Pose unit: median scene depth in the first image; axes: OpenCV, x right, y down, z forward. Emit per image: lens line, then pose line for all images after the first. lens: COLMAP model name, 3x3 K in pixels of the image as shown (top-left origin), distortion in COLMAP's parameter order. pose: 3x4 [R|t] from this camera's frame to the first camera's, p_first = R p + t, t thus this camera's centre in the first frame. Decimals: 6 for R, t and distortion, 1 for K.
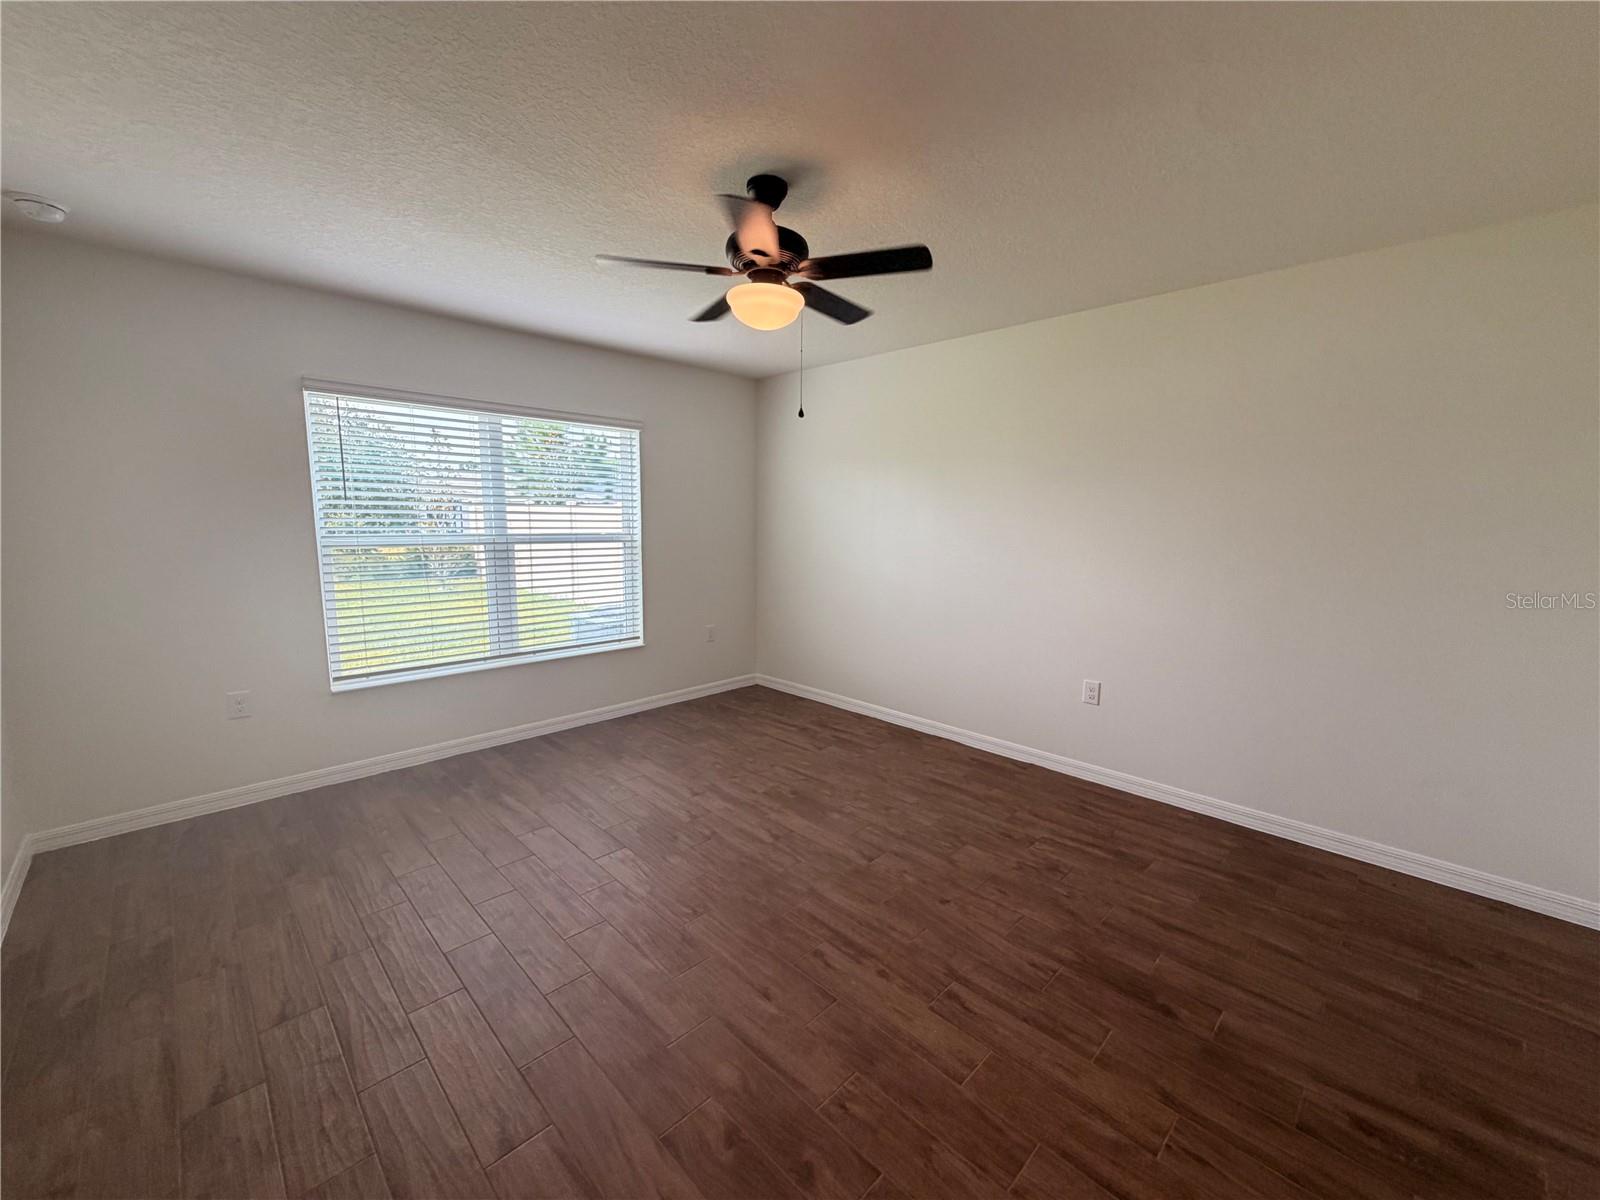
lens RADIAL K [[638.8, 0, 800.2], [0, 638.8, 602.4], [0, 0, 1]] dist [-0.001513, 0.000148]
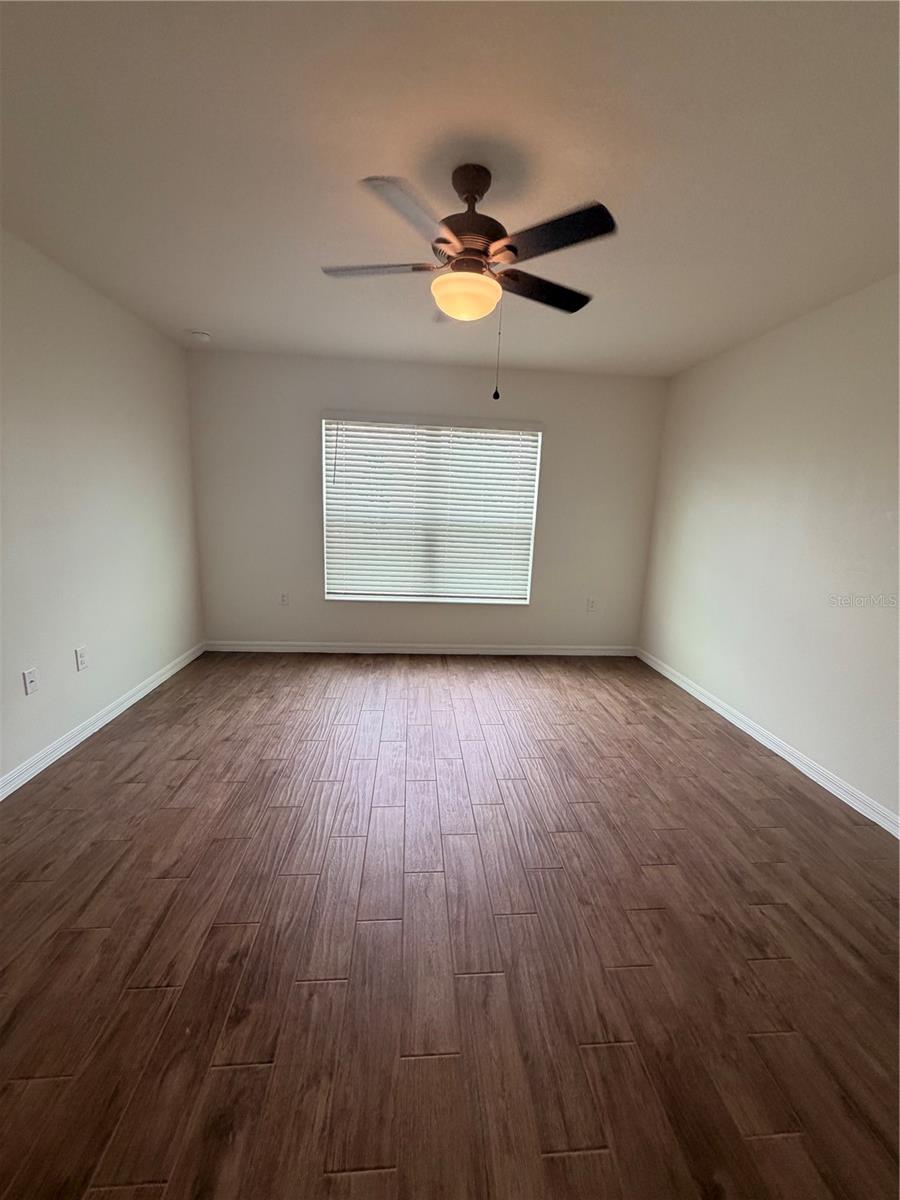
lens RADIAL K [[479.1, 0, 448.3], [0, 479.1, 598.6], [0, 0, 1]] dist [-0.001513, 0.000148]
pose [[0.762679, 0.148278, -0.629550, 0.444126], [-0.118708, 0.988923, 0.089110, -0.020953], [0.635790, 0.006770, 0.771833, 0.304347]]
